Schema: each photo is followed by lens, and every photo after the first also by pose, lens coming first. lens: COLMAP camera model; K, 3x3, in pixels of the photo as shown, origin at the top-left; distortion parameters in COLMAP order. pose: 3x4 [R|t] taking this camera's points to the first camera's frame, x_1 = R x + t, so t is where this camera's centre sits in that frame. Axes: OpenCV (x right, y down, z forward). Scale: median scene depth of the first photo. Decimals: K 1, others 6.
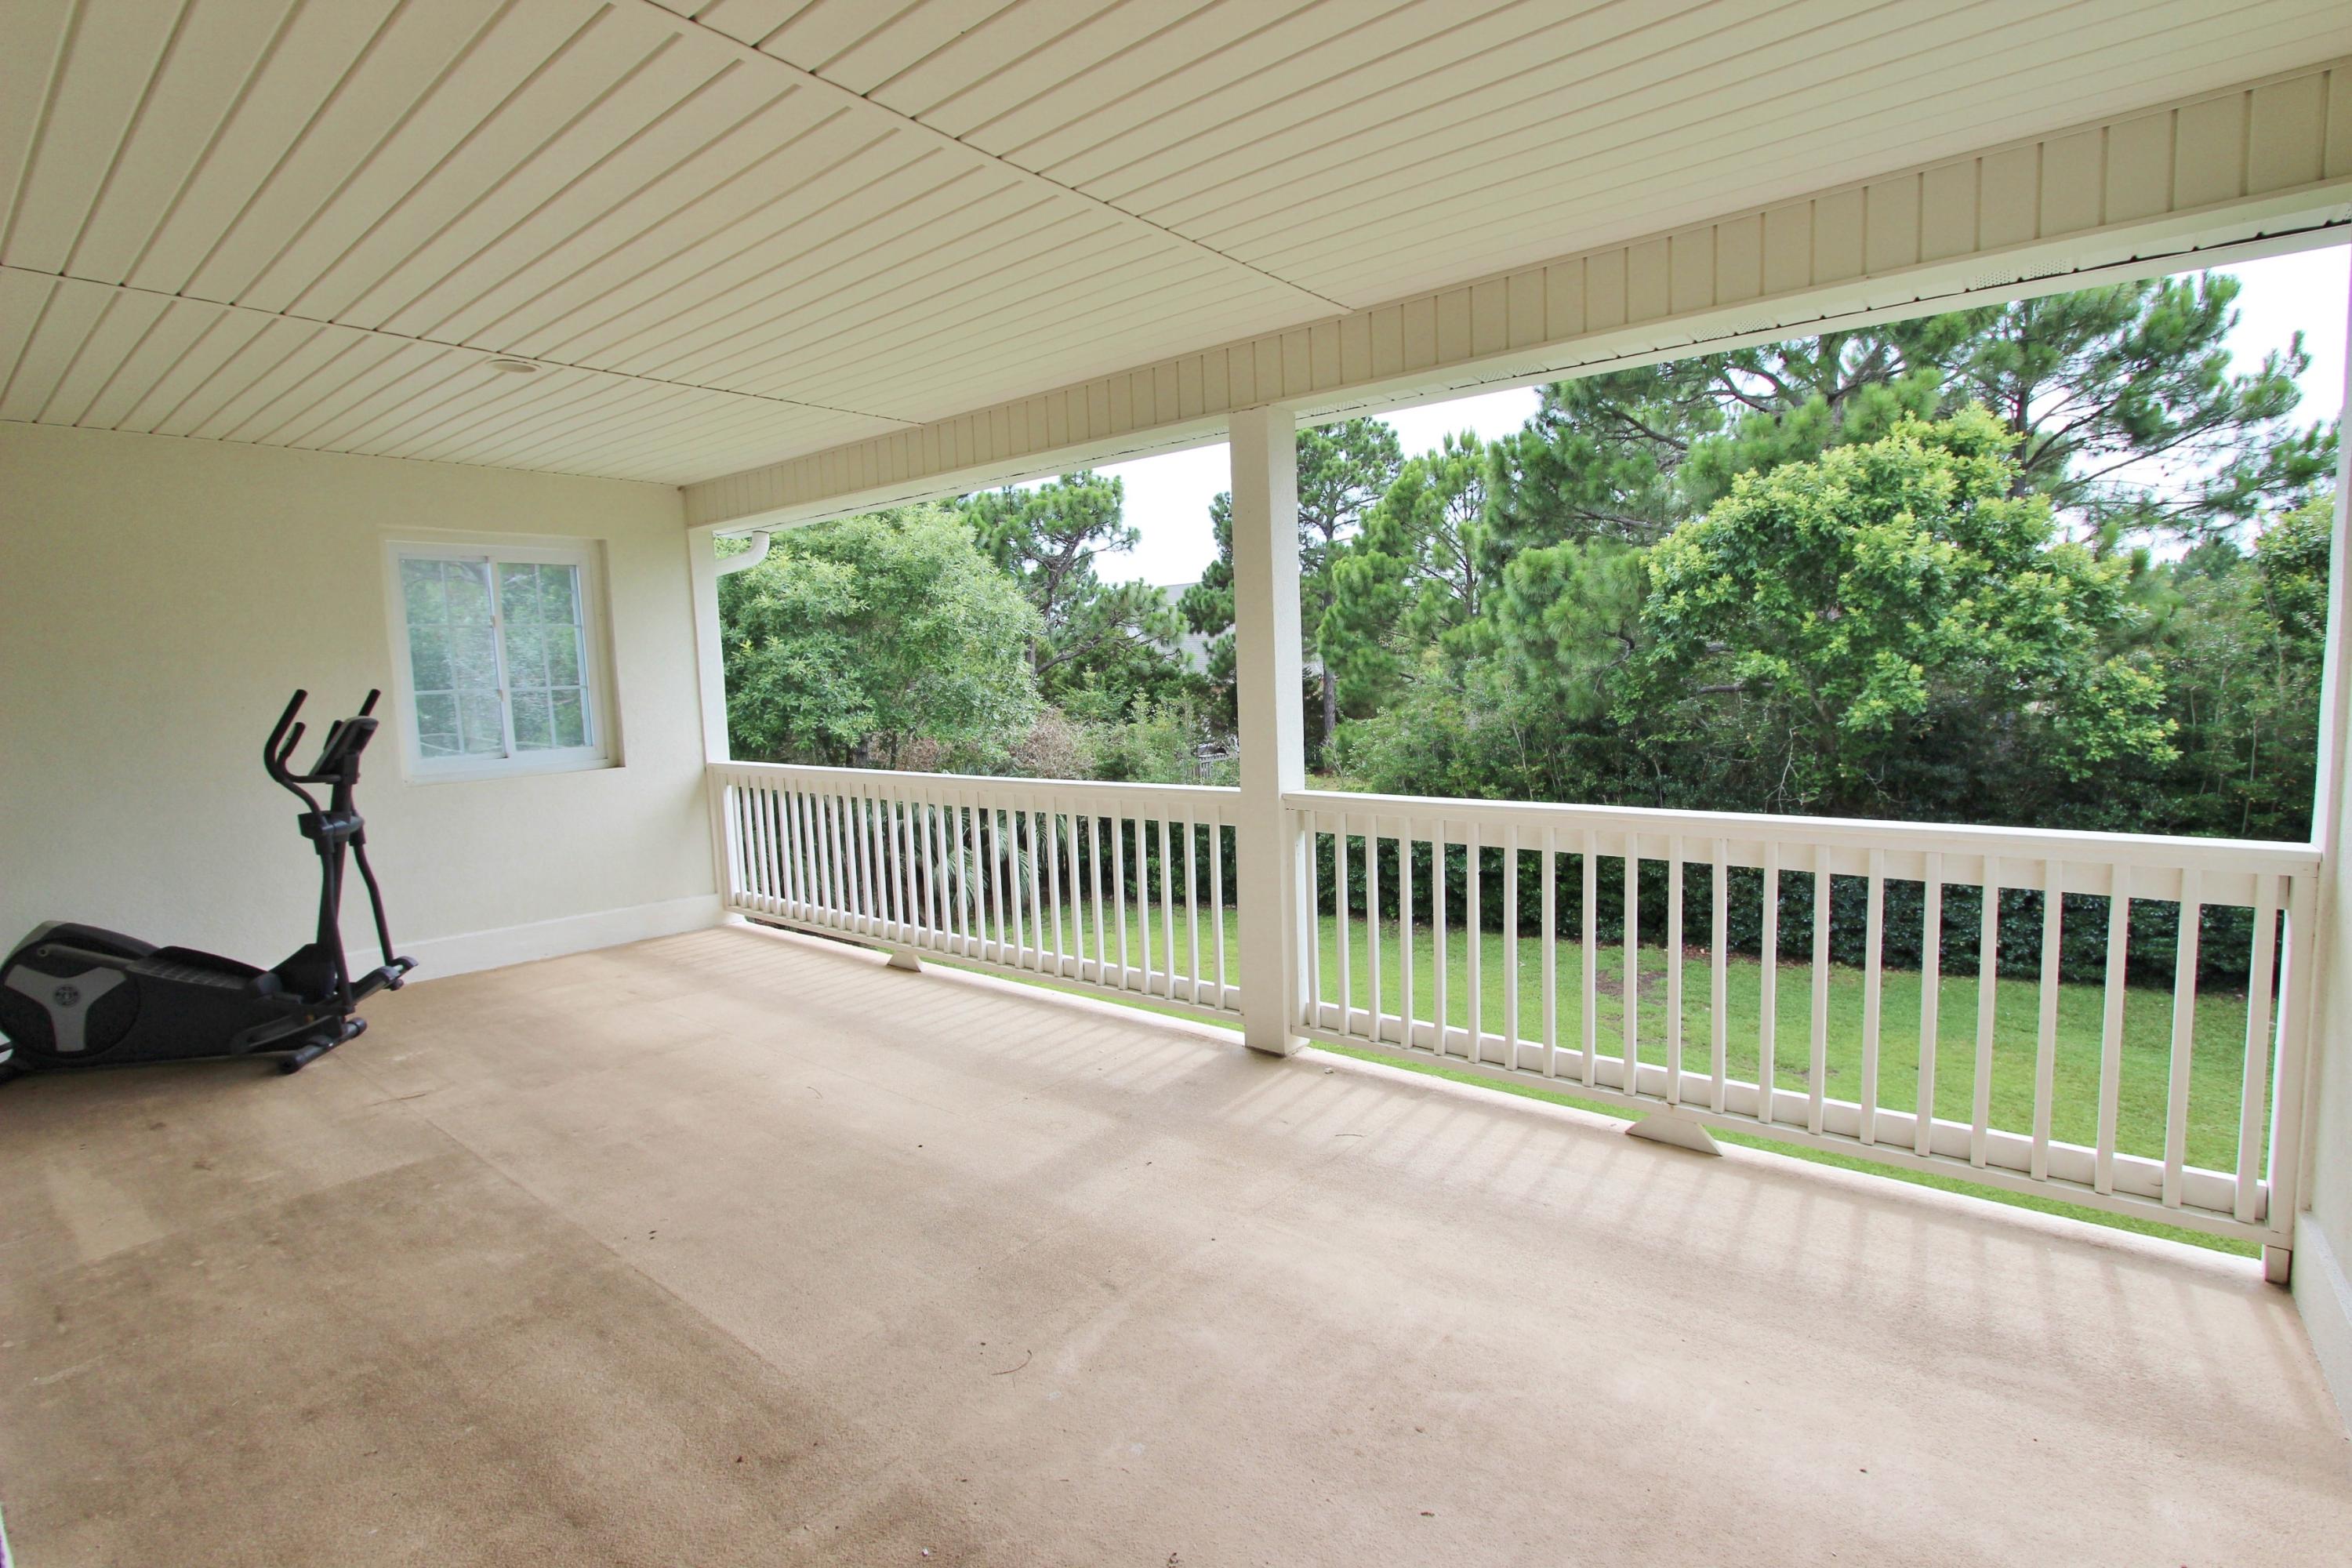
lens RADIAL K [[1085.1, 0, 1181.6], [0, 1085.1, 767.6], [0, 0, 1]] dist [-0.017003, 0.001300]
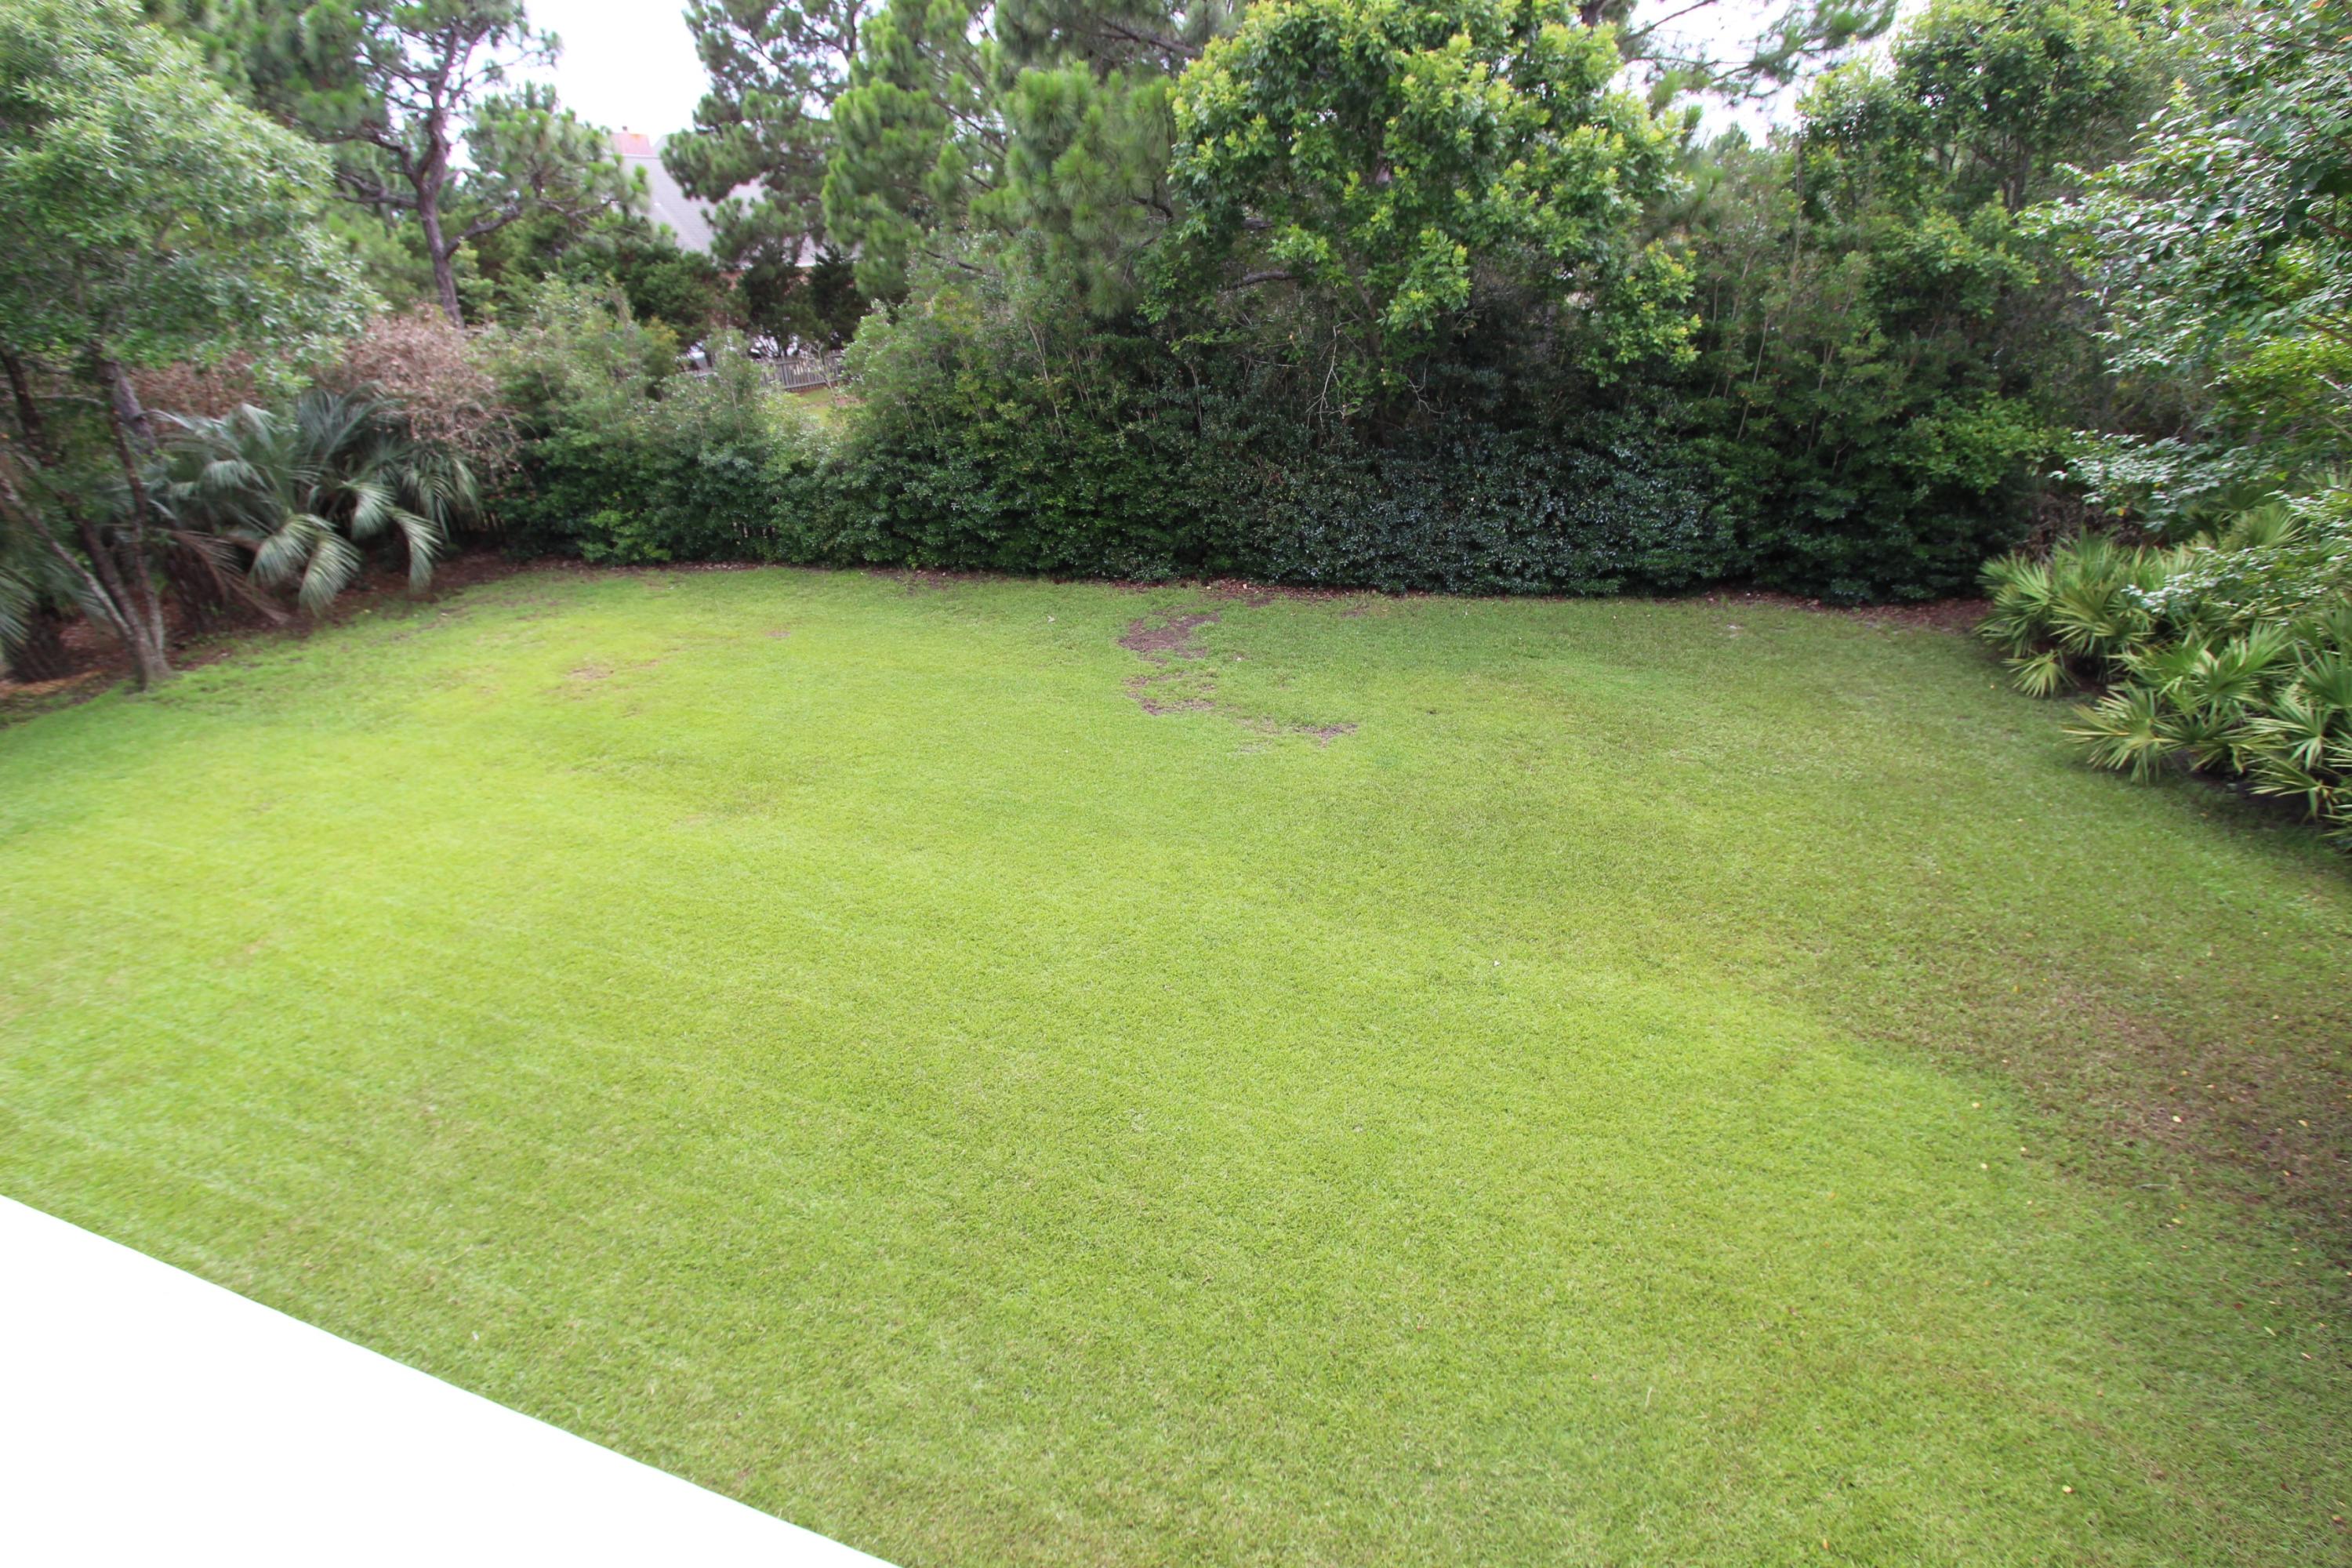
lens RADIAL K [[1085.1, 0, 1181.6], [0, 1085.1, 767.6], [0, 0, 1]] dist [-0.017003, 0.001300]
pose [[0.940925, -0.134151, 0.310907, 0.148059], [0.018195, 0.936878, 0.349182, -0.010799], [-0.338125, -0.322897, 0.883974, 0.181924]]
